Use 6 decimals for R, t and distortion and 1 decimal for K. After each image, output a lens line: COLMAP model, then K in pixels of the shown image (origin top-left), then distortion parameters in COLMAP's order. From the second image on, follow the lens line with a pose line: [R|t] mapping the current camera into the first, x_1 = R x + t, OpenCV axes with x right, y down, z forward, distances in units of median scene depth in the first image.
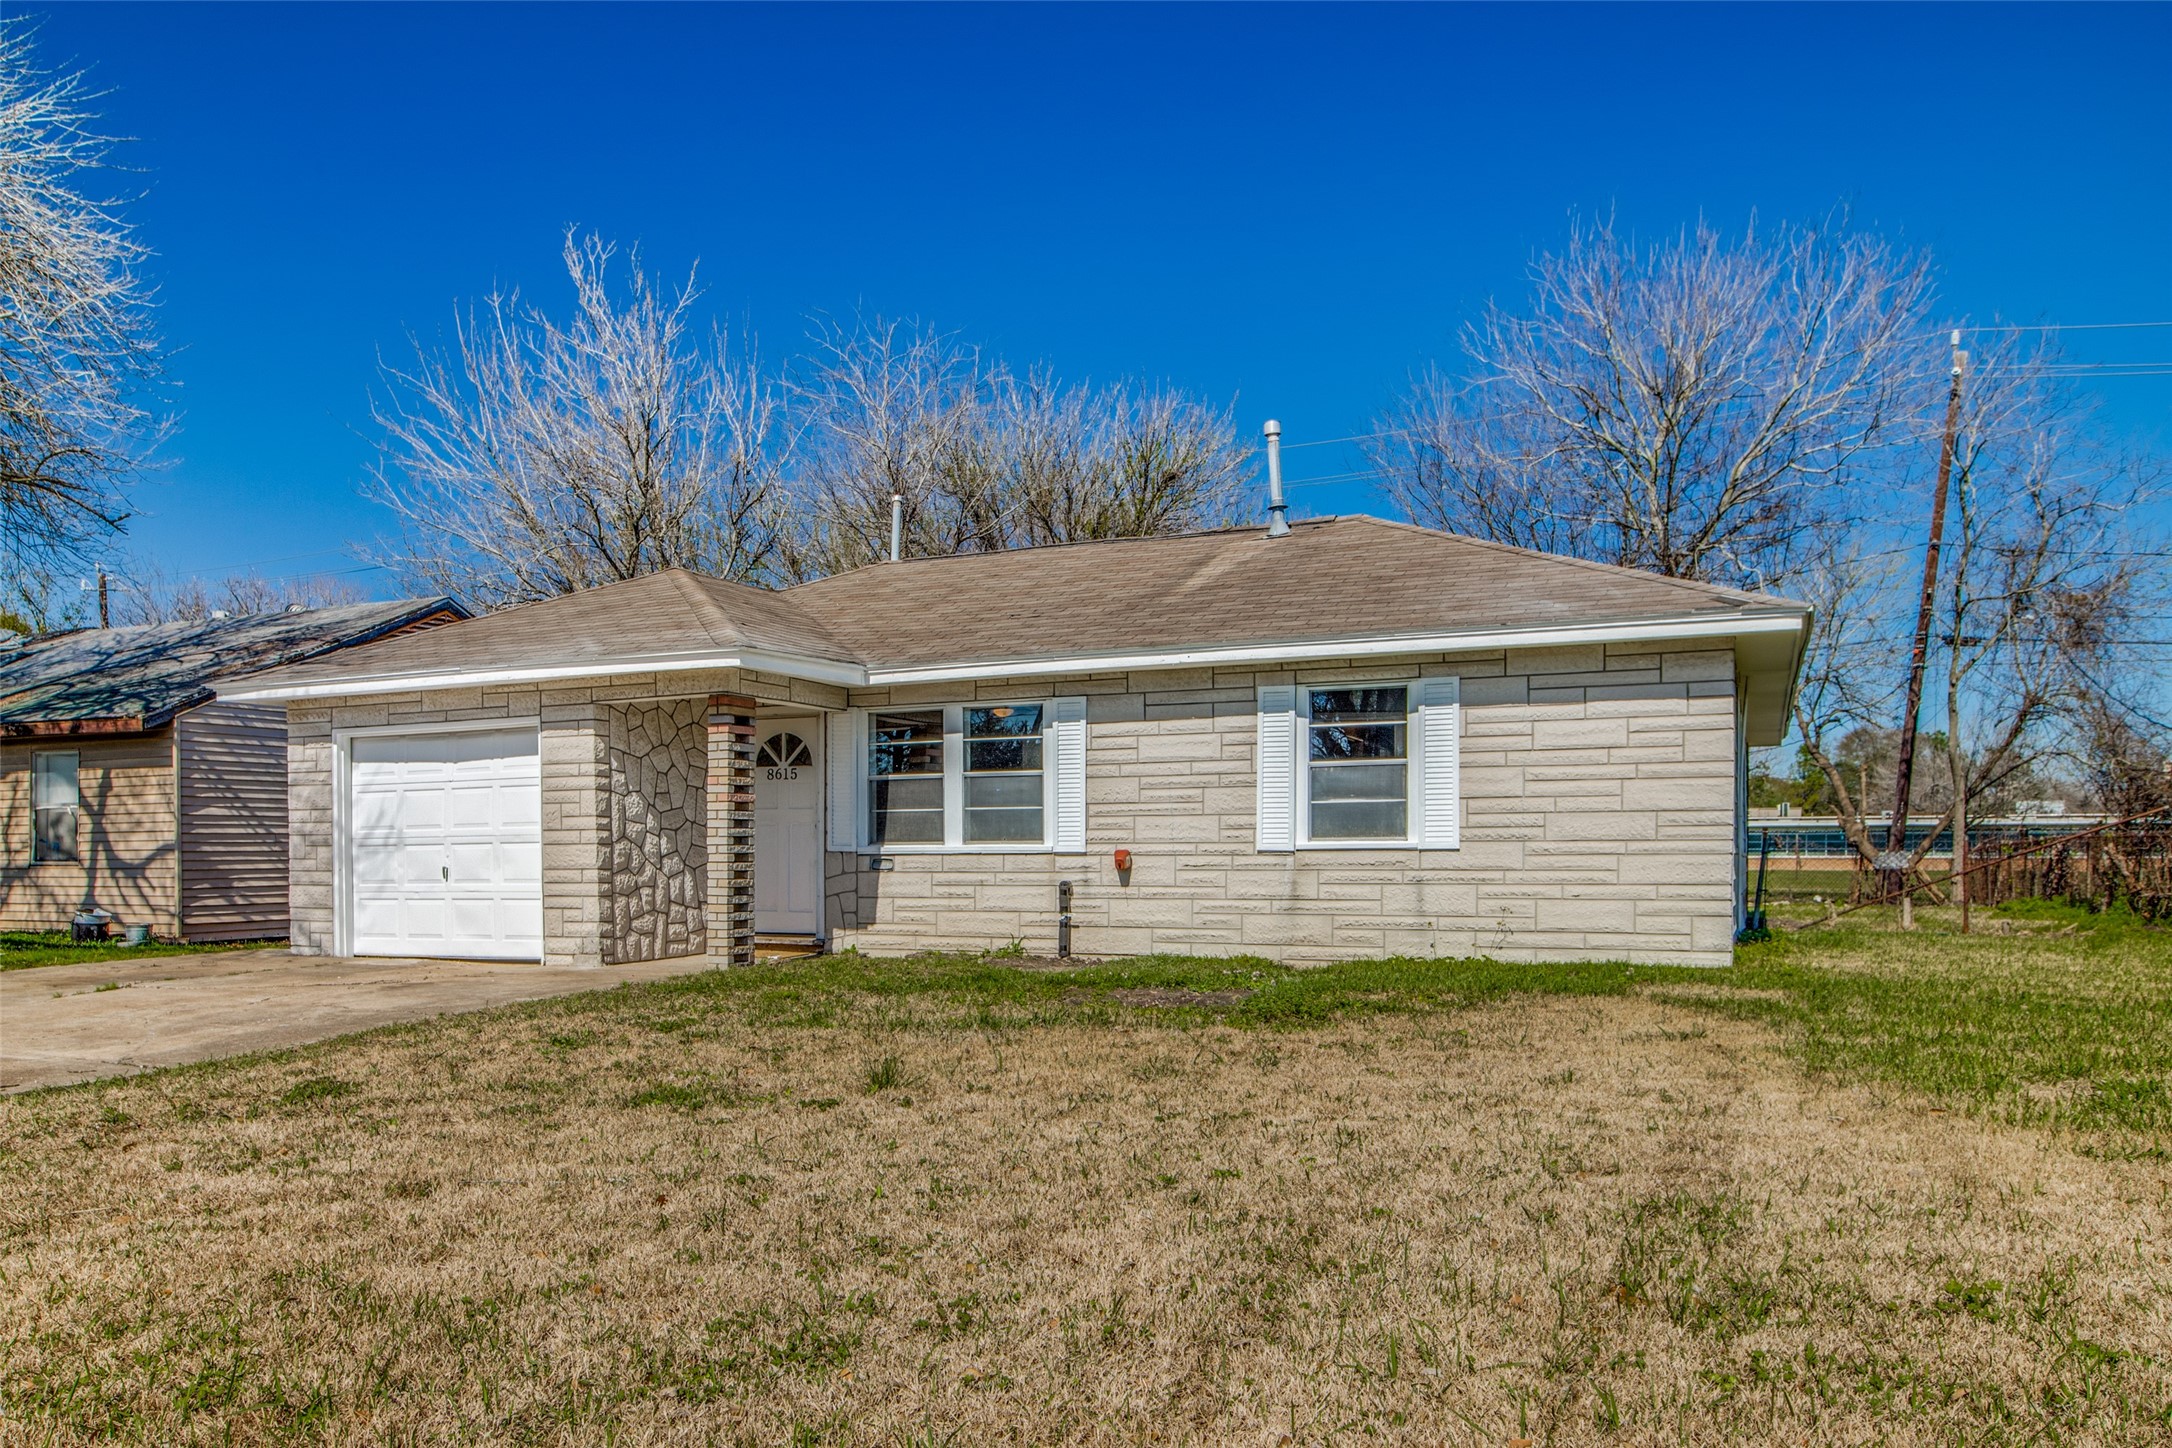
lens RADIAL K [[1158.4, 0, 1086.5], [0, 1158.4, 851.6], [0, 0, 1]] dist [-0.043893, -0.000068]
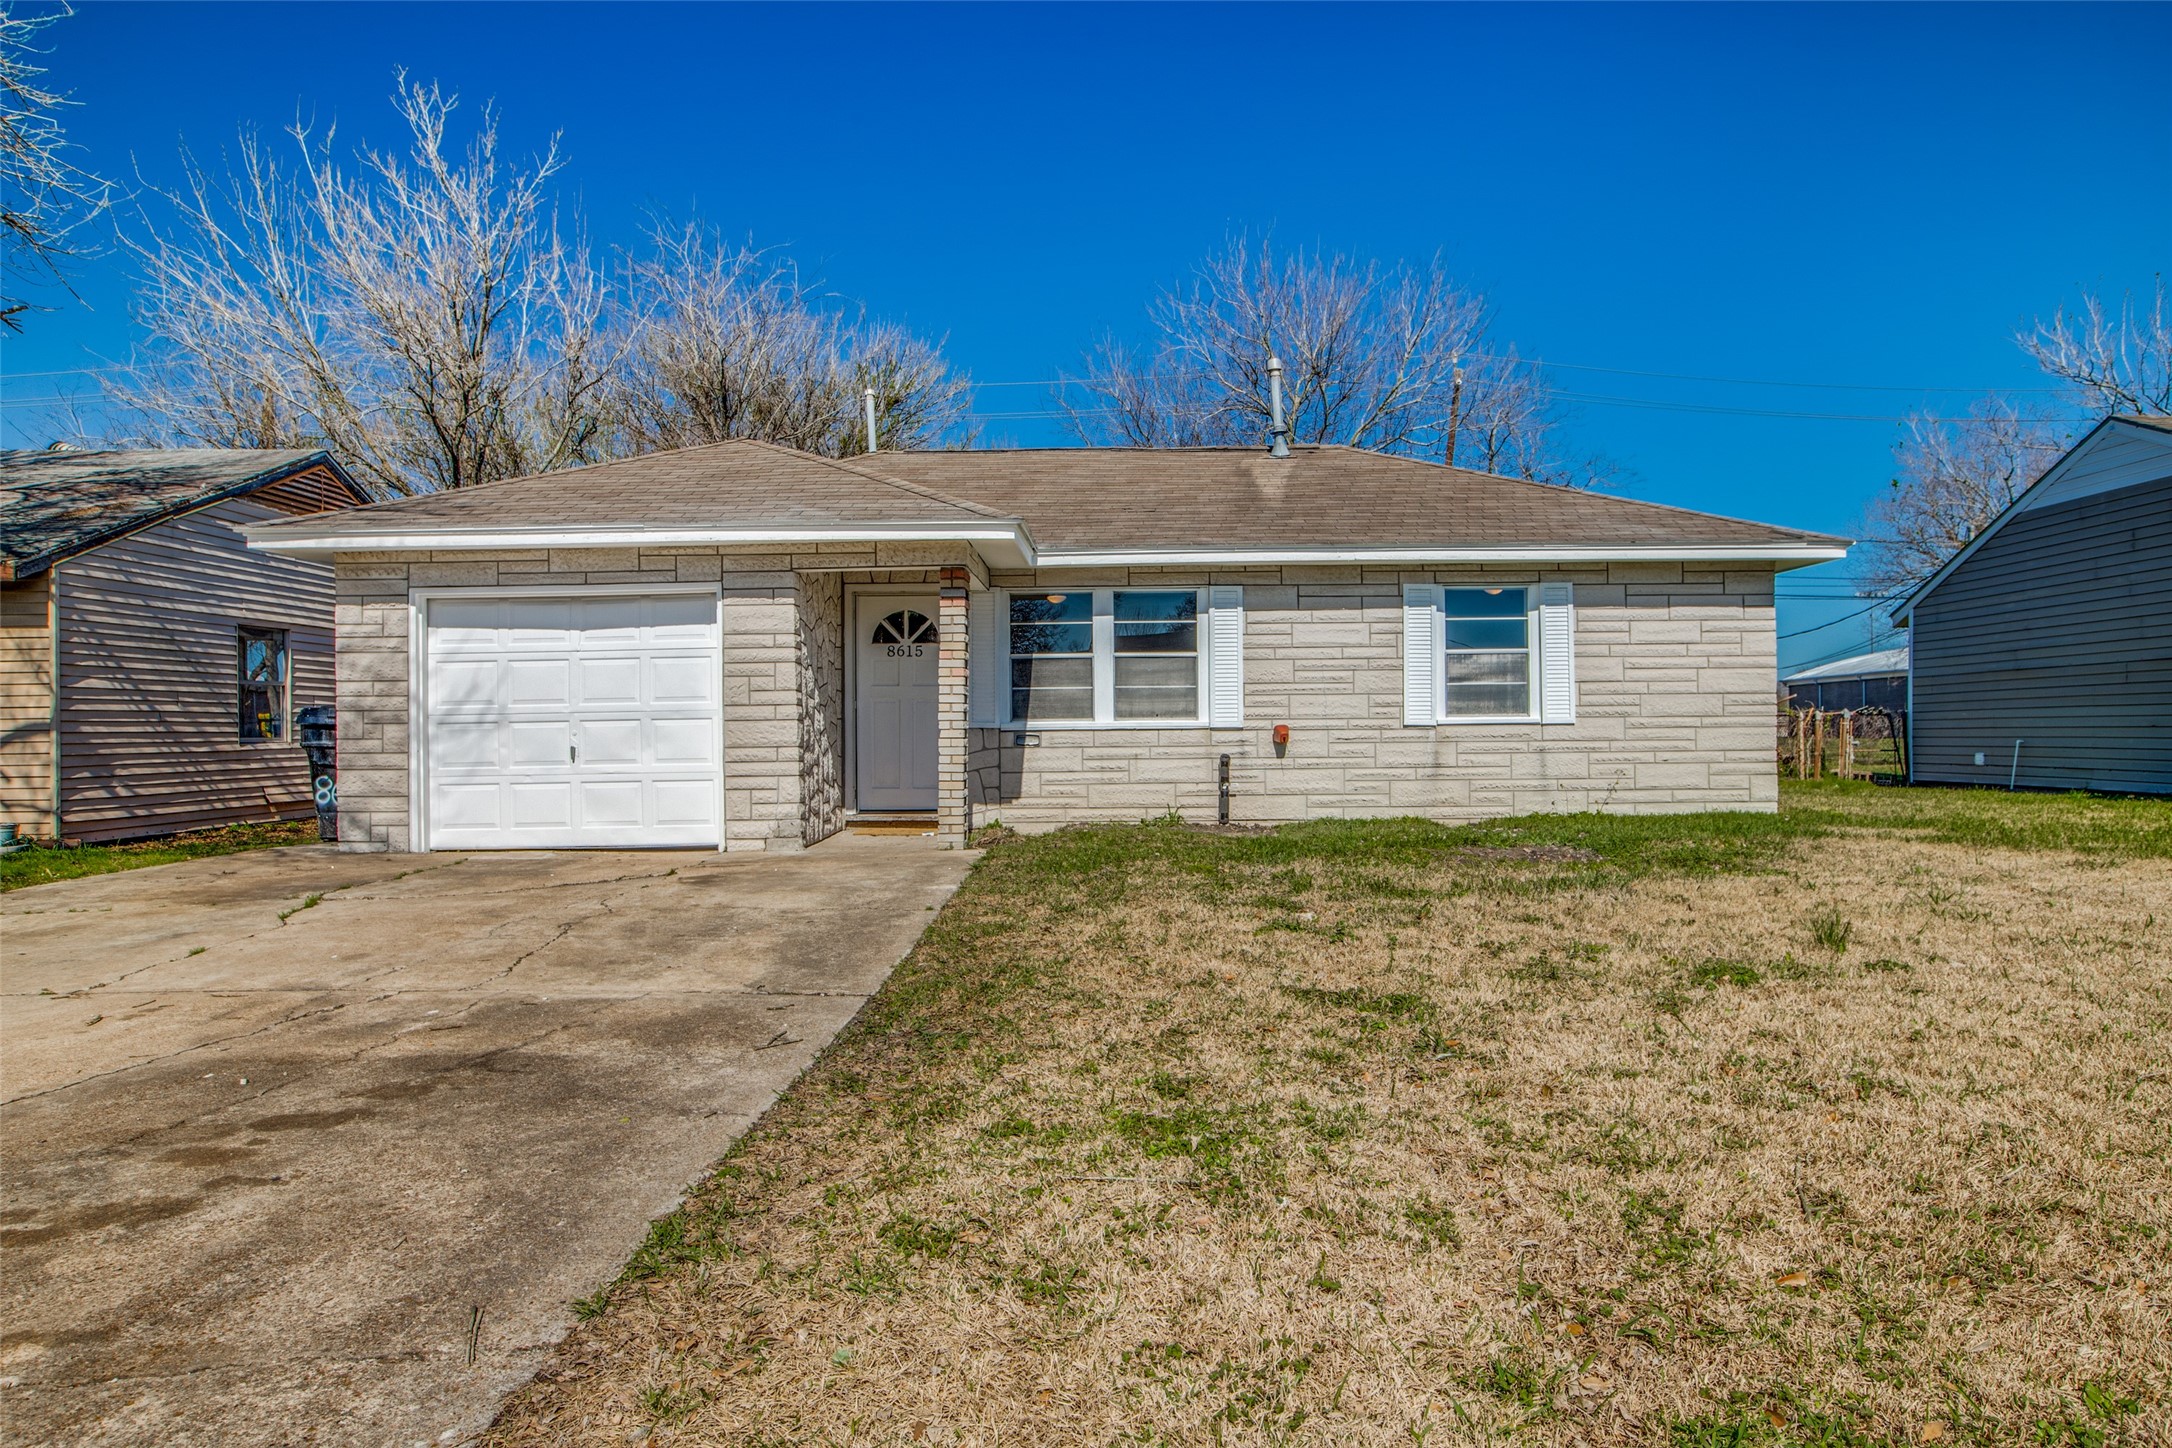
lens RADIAL K [[993.7, 0, 1100.3], [0, 993.7, 732.4], [0, 0, 1]] dist [-0.060697, 0.033477]
pose [[0.950143, -0.004609, 0.311781, -0.424466], [0.004477, 0.999989, 0.001140, 0.003466], [-0.311783, 0.000312, 0.950153, 0.146803]]
